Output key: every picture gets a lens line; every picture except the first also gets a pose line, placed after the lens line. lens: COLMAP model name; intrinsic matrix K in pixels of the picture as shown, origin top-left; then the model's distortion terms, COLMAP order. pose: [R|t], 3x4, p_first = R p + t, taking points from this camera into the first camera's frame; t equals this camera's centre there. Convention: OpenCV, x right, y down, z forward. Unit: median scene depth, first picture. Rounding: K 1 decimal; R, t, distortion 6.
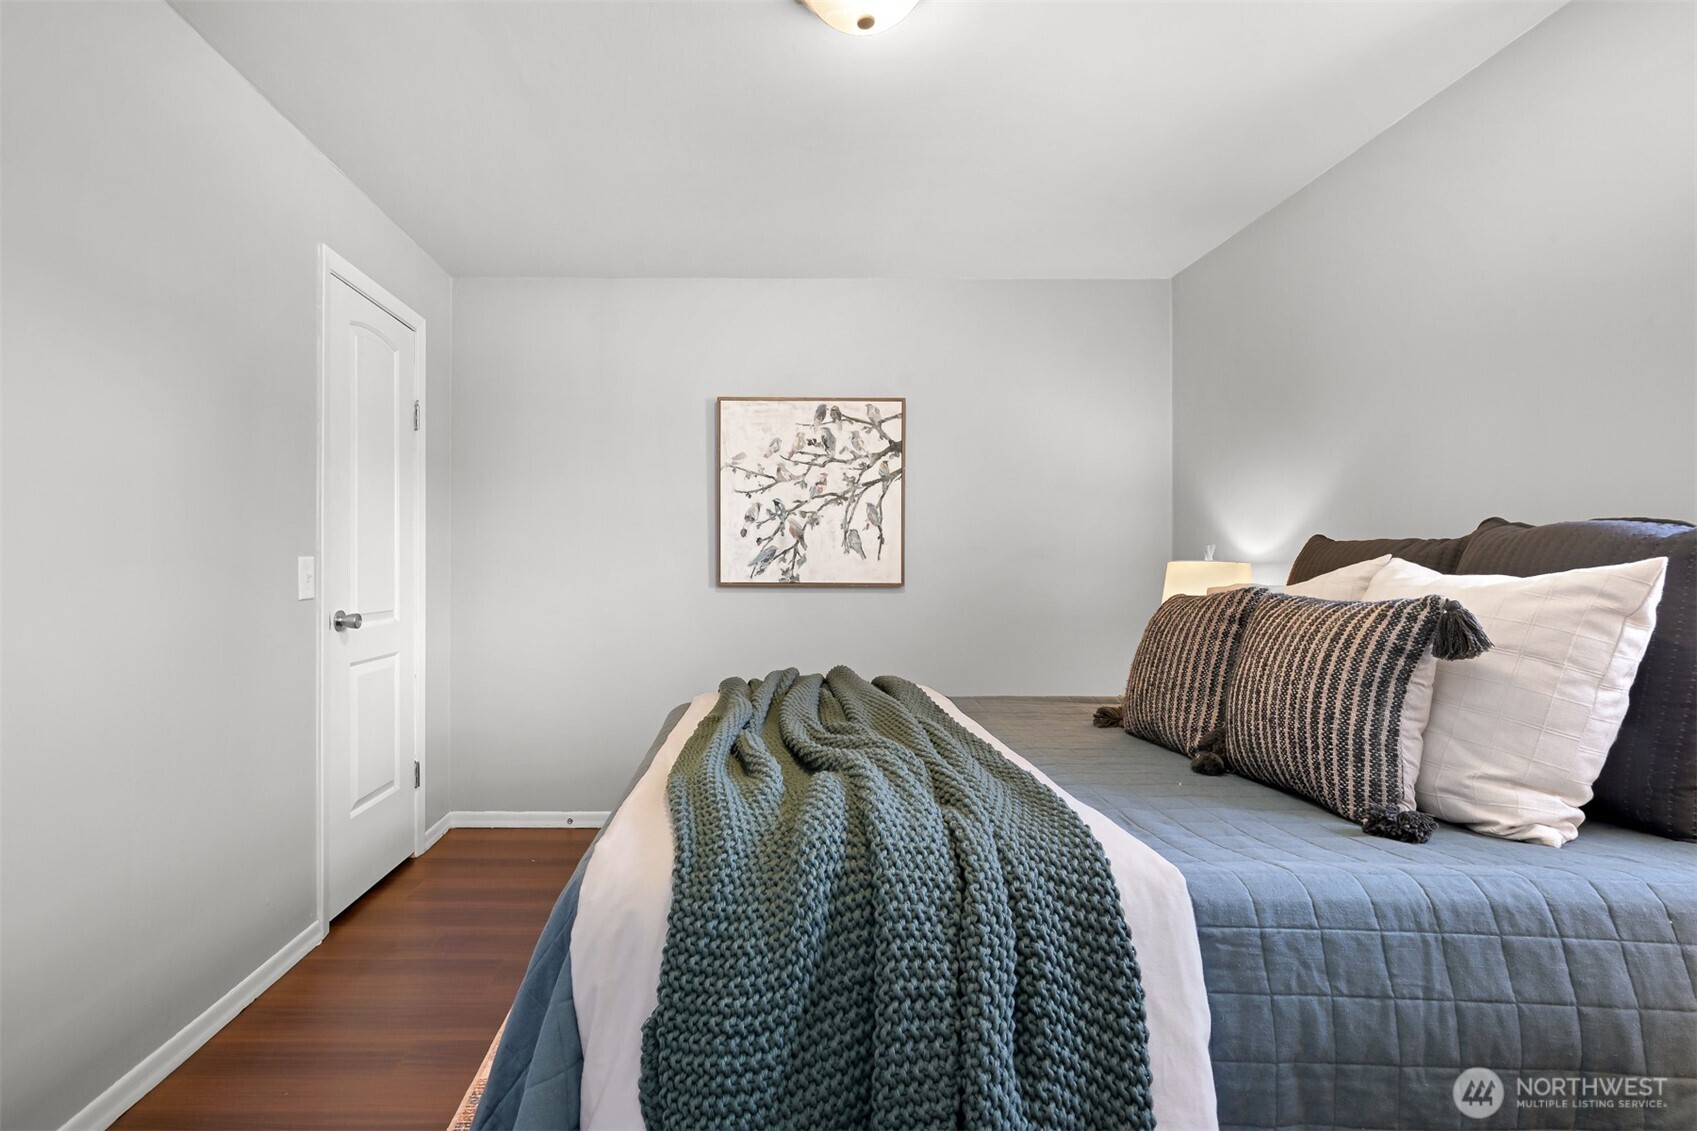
lens RADIAL K [[785.0, 0, 790.7], [0, 785.0, 569.3], [0, 0, 1]] dist [-0.001131, -0.000427]
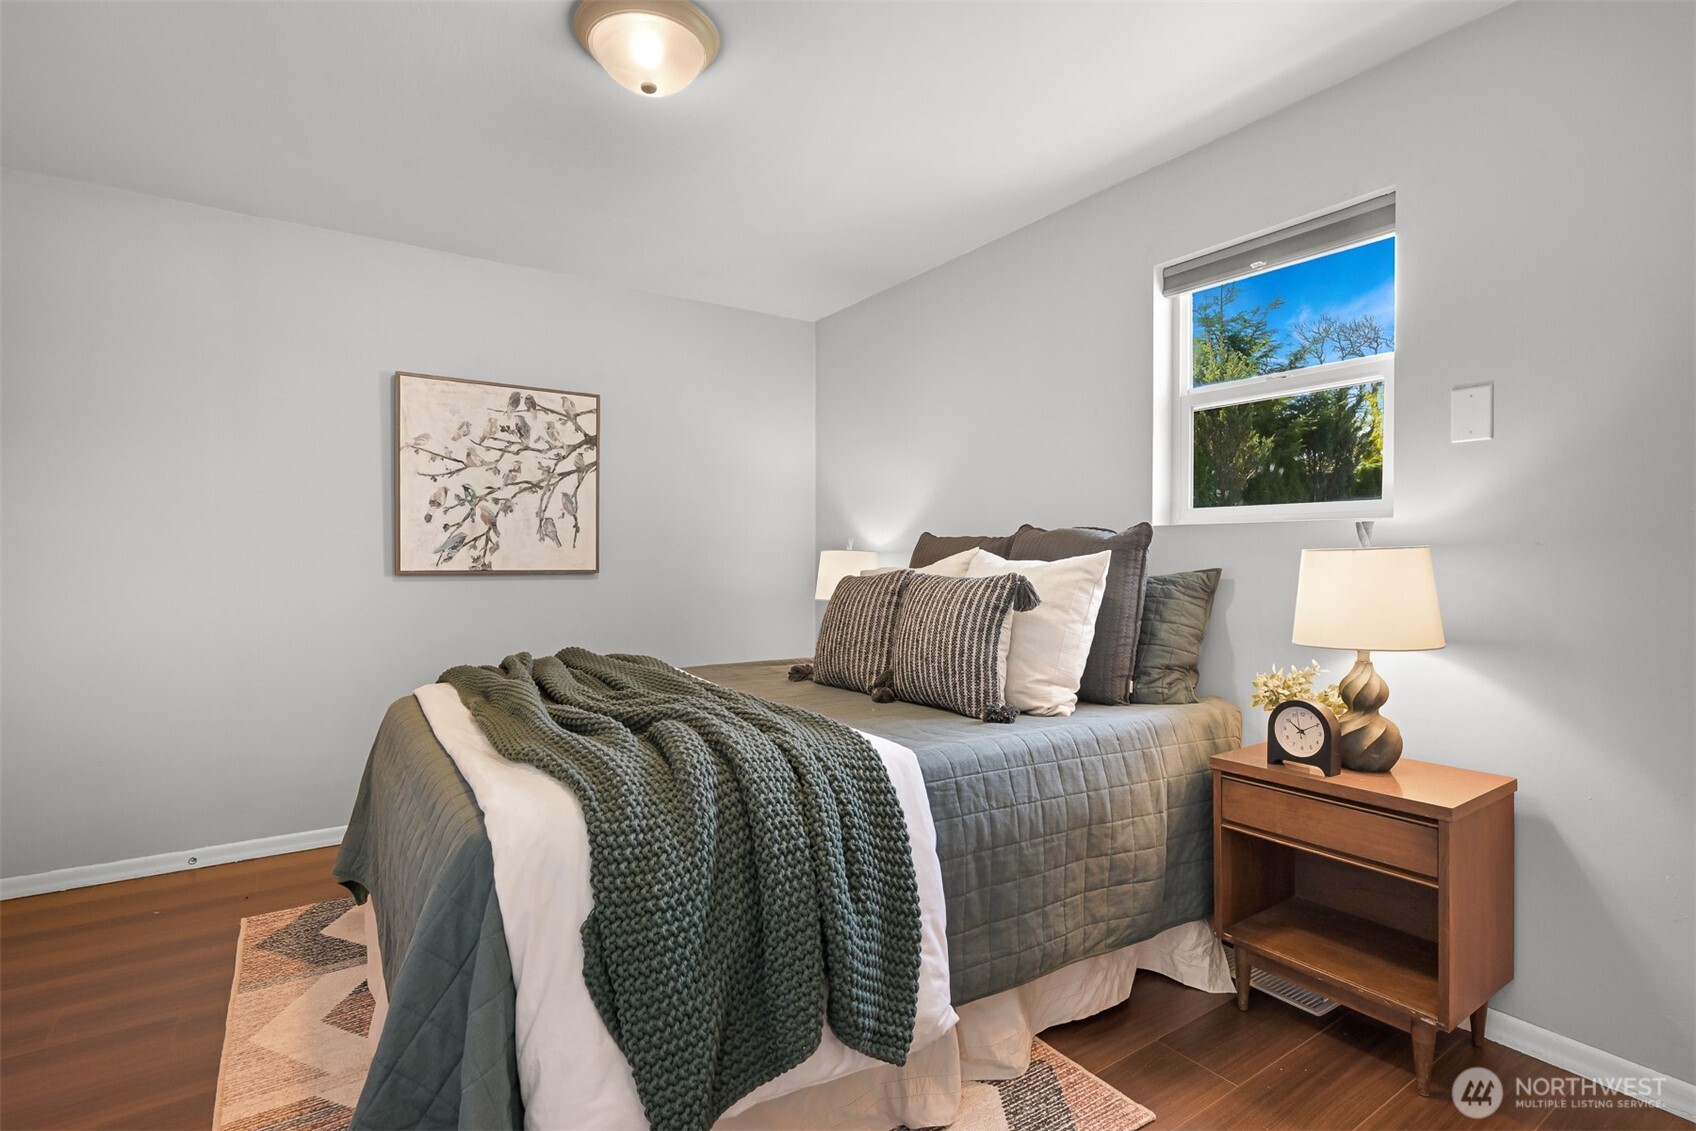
lens RADIAL K [[820.0, 0, 849.0], [0, 820.0, 561.7], [0, 0, 1]] dist [-0.011501, 0.004383]
pose [[0.827107, -0.002126, 0.562040, -0.412498], [-0.000477, 0.999990, 0.004486, 0.002695], [-0.562044, -0.003978, 0.827098, -0.212586]]
